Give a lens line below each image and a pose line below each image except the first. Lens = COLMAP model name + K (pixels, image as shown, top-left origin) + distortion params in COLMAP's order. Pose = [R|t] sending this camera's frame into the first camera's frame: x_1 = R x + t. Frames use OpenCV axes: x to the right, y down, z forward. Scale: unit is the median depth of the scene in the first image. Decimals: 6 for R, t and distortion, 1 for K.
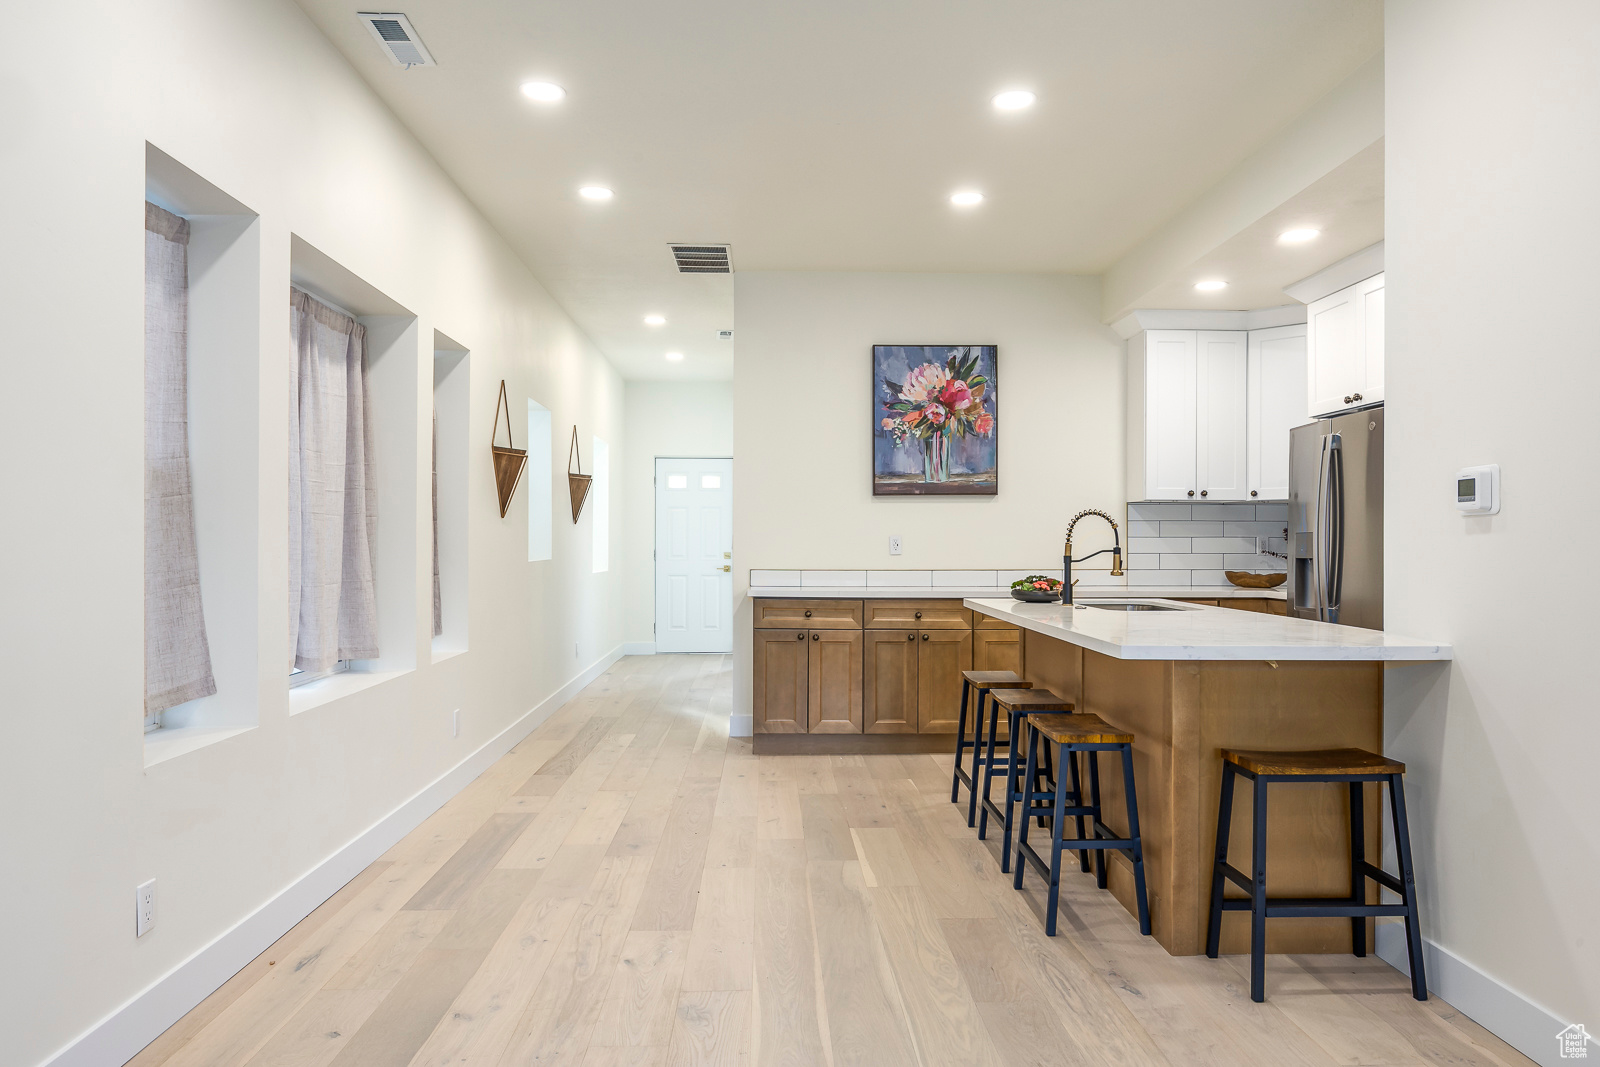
lens RADIAL K [[1100.0, 0, 794.7], [0, 1100.0, 539.0], [0, 0, 1]] dist [0.020076, 0.000274]
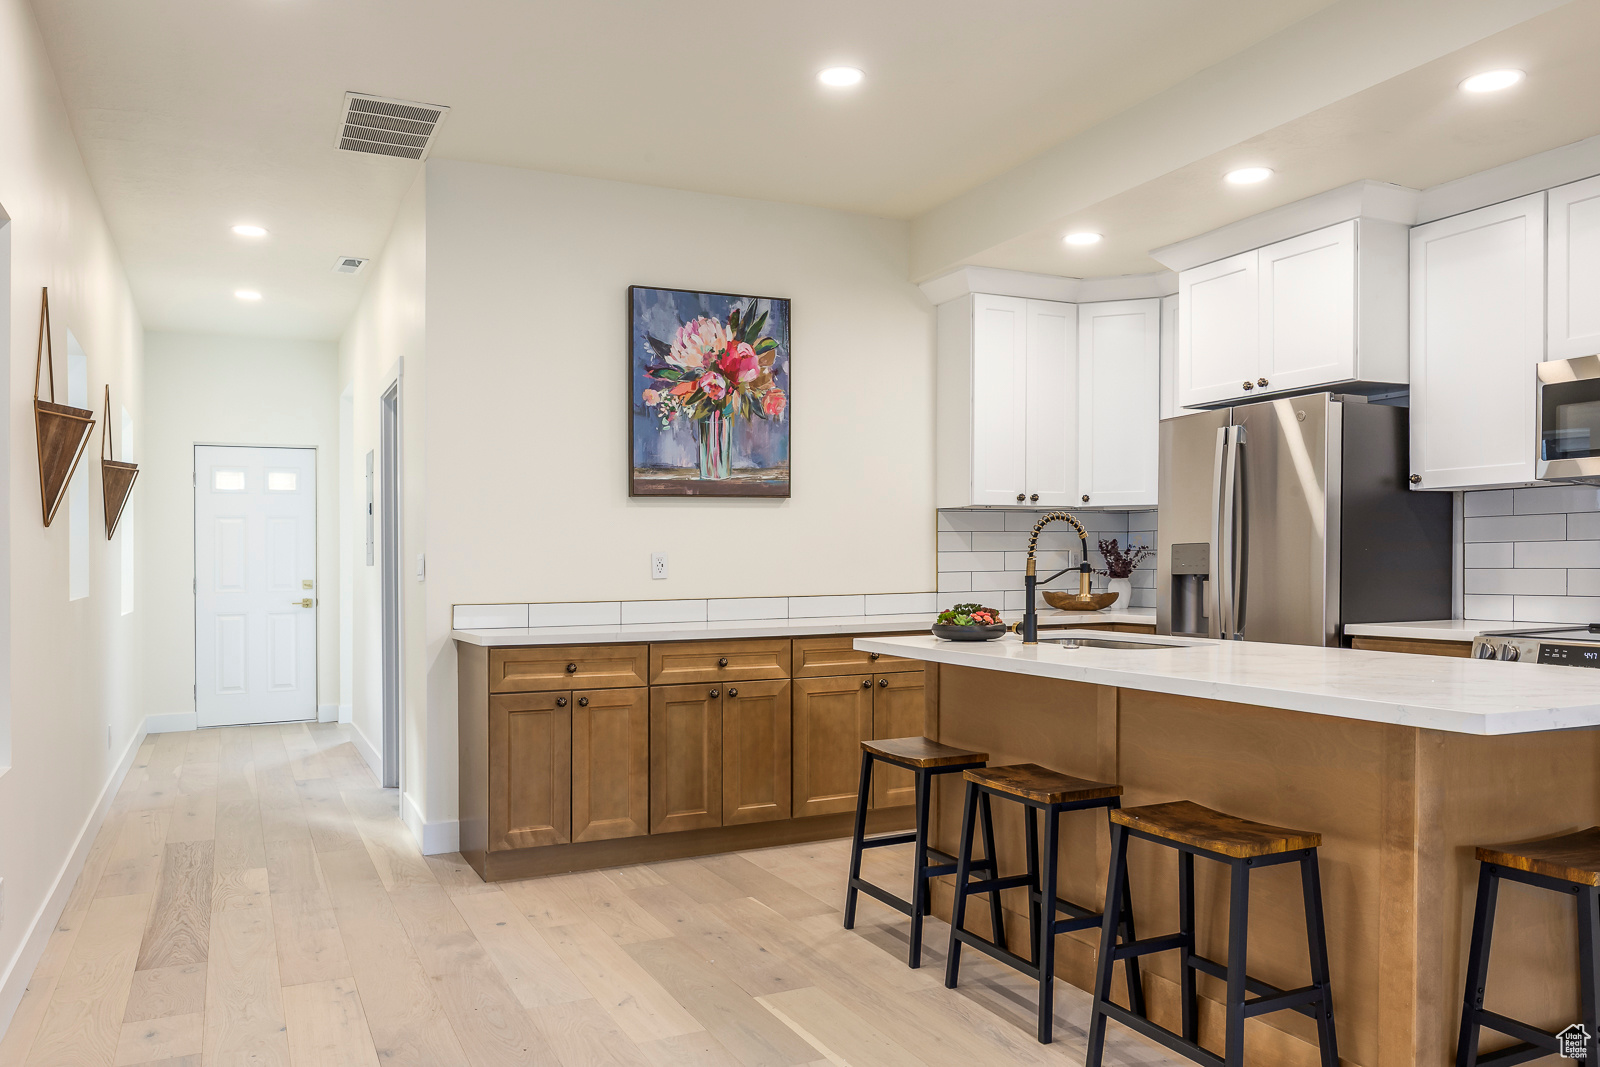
lens RADIAL K [[1228.5, 0, 820.2], [0, 1228.5, 562.5], [0, 0, 1]] dist [-0.000416, 0.012703]
pose [[0.909017, -0.012187, 0.416580, -0.156898], [0.011234, 0.999926, 0.004739, 0.000834], [-0.416607, 0.000372, 0.909087, 0.234102]]
